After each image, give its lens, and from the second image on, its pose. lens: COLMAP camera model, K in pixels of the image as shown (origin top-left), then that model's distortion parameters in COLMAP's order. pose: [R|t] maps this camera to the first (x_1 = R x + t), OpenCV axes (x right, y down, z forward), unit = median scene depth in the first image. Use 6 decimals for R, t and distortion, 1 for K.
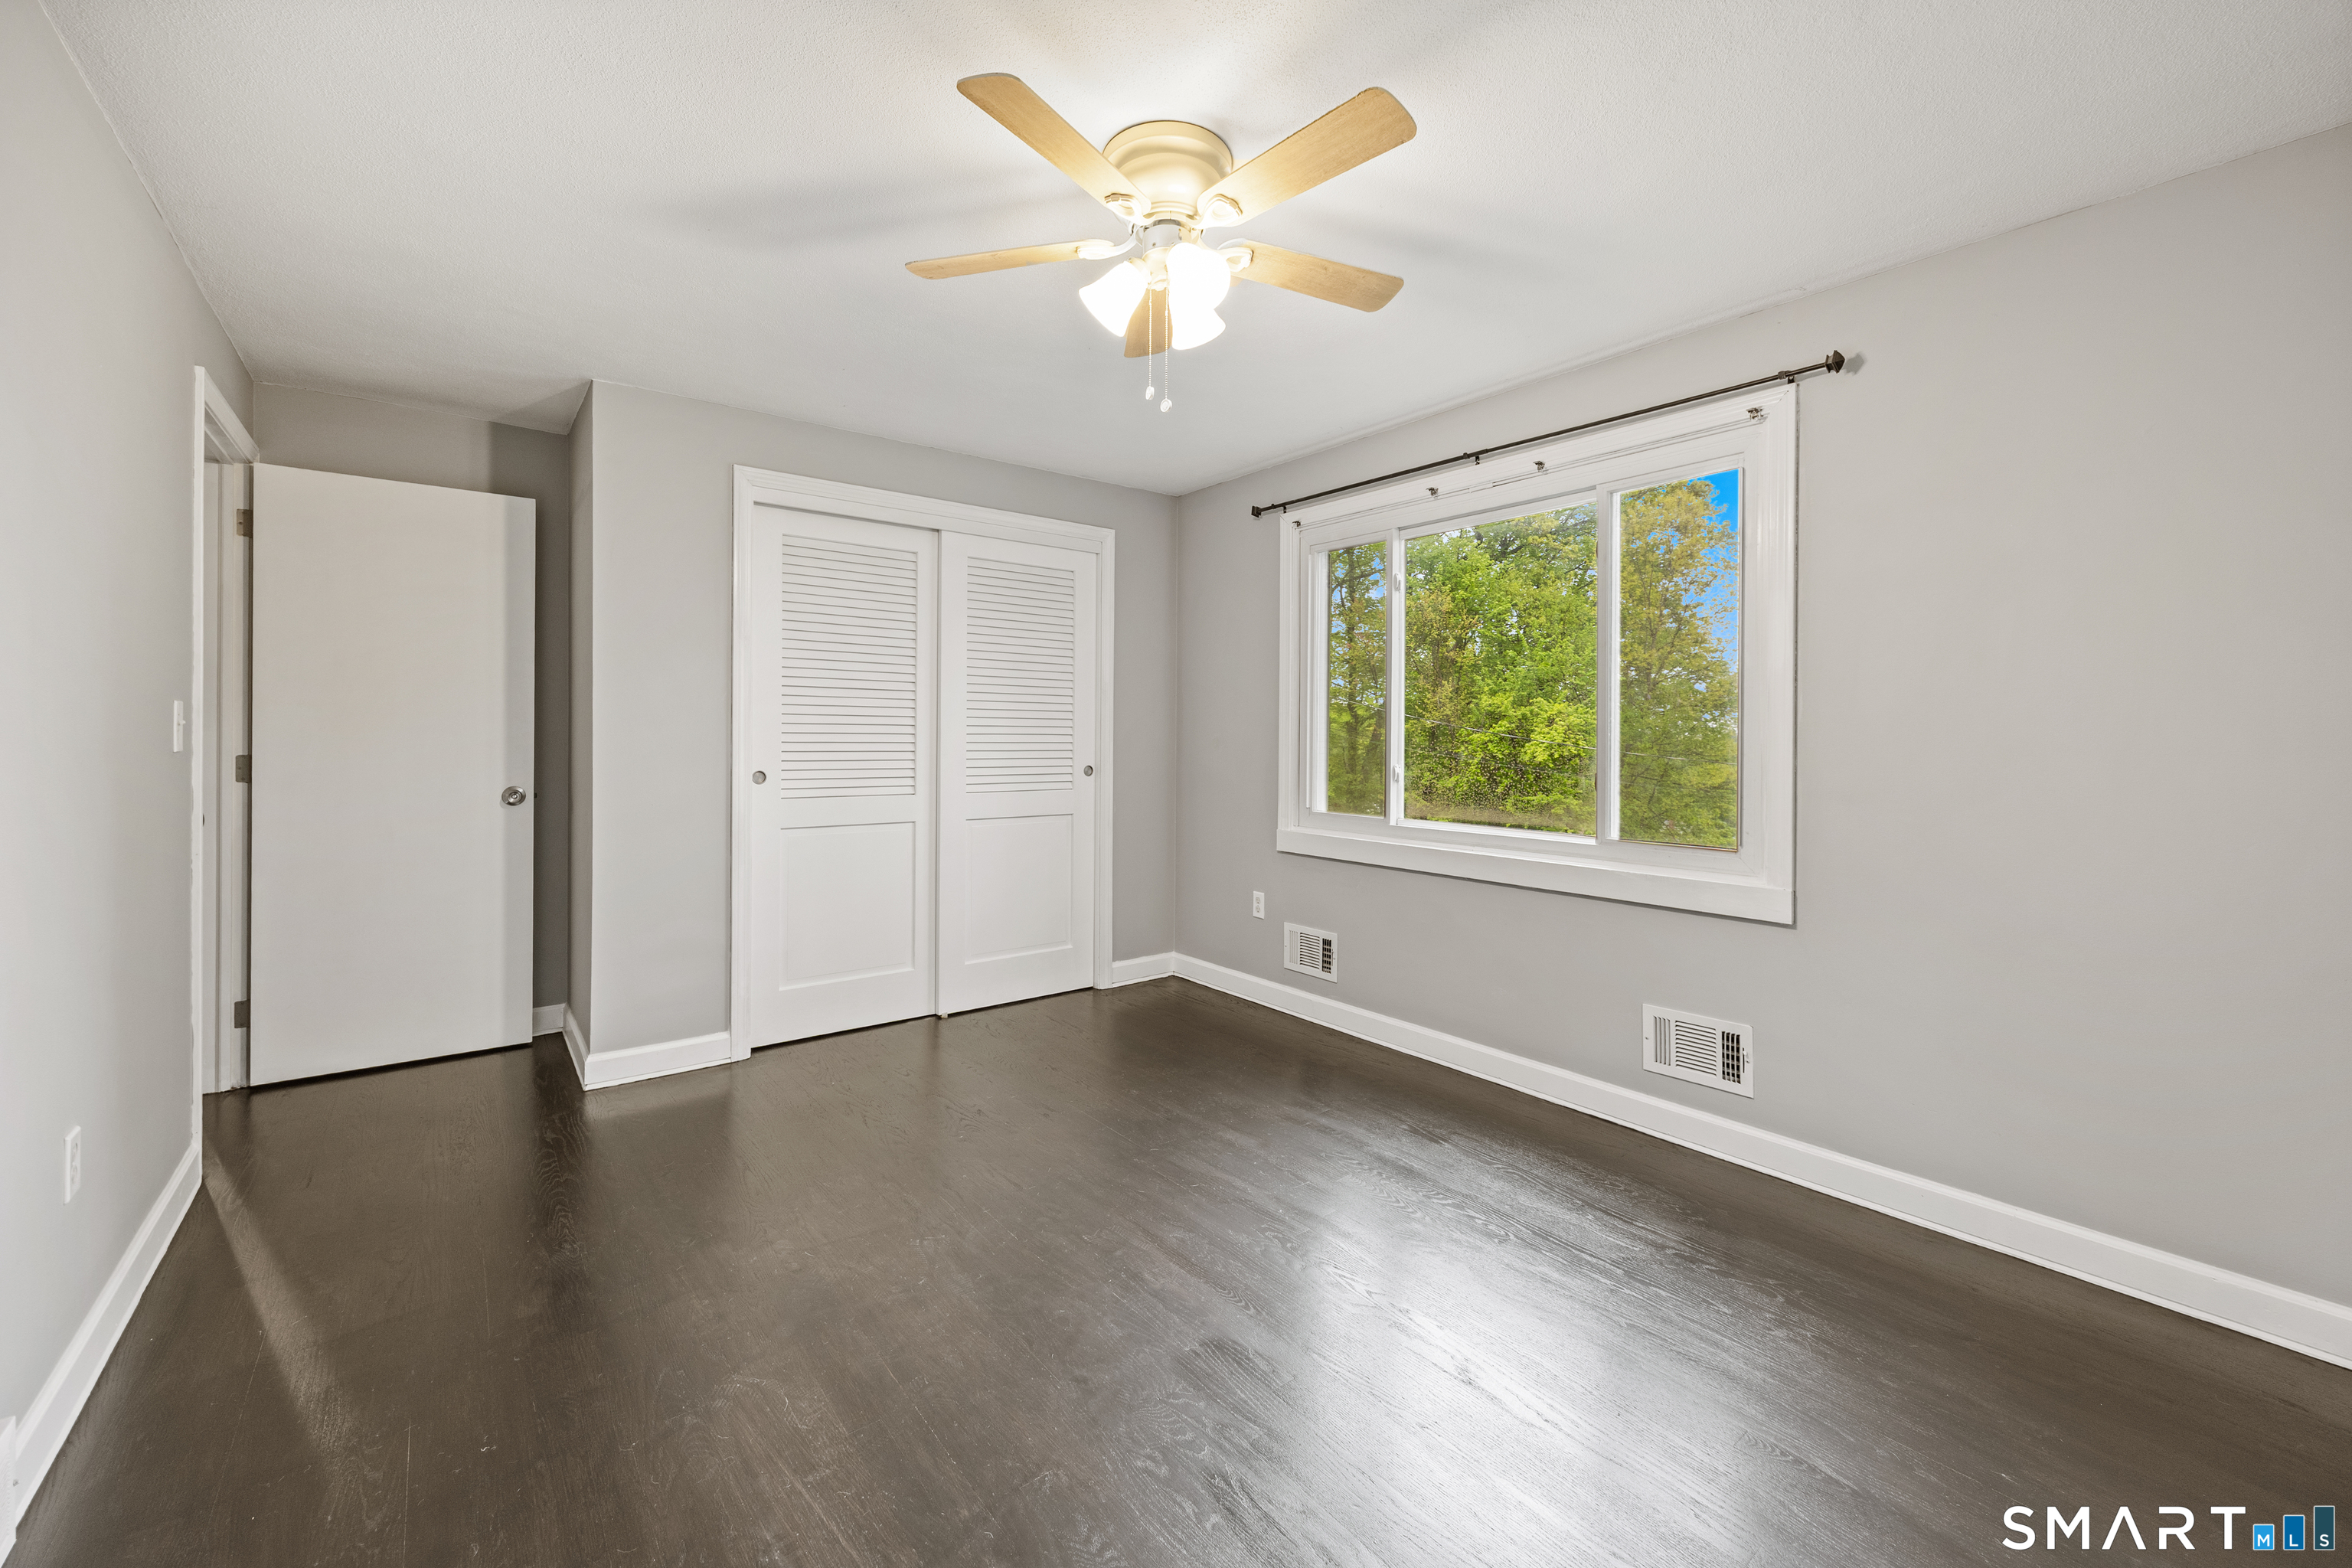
lens RADIAL K [[937.8, 0, 1171.1], [0, 937.8, 729.0], [0, 0, 1]] dist [0.001758, 0.000260]
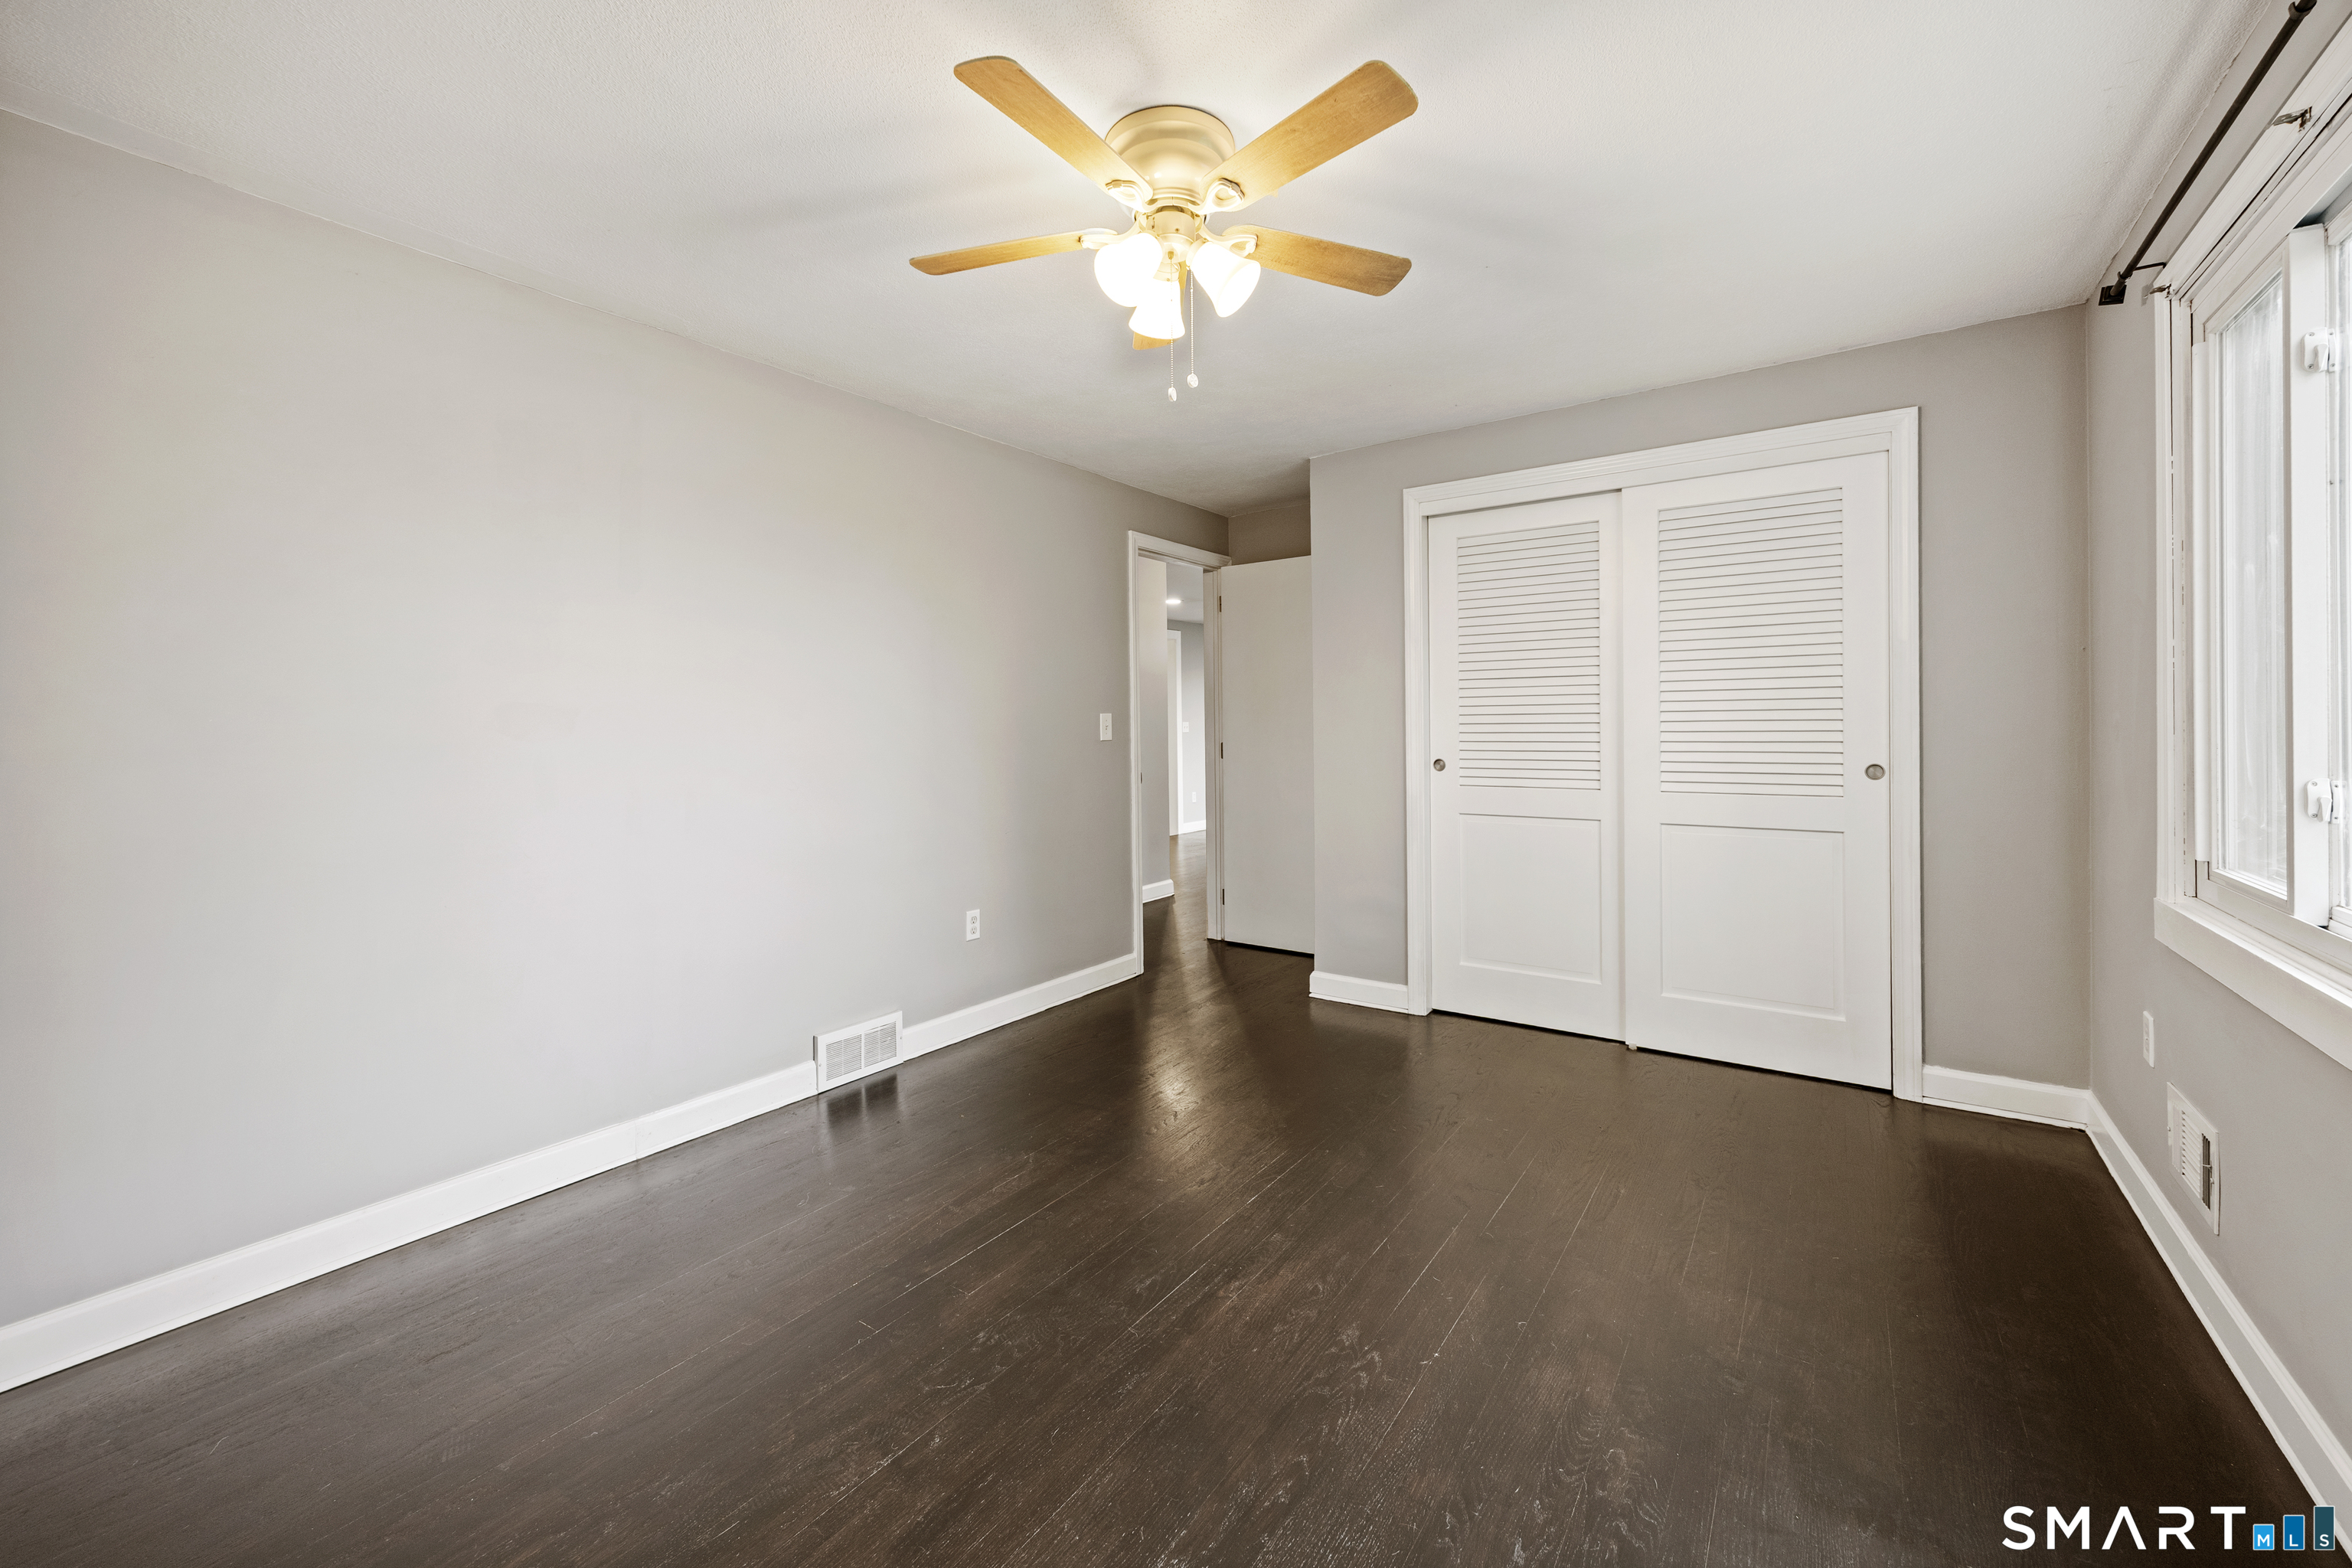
lens RADIAL K [[923.8, 0, 1172.6], [0, 923.8, 724.3], [0, 0, 1]] dist [0.000964, 0.000229]
pose [[0.289938, -0.014746, -0.956932, 0.472881], [0.017607, 0.999794, -0.010071, 0.008847], [0.956883, -0.013928, 0.290138, 0.362626]]
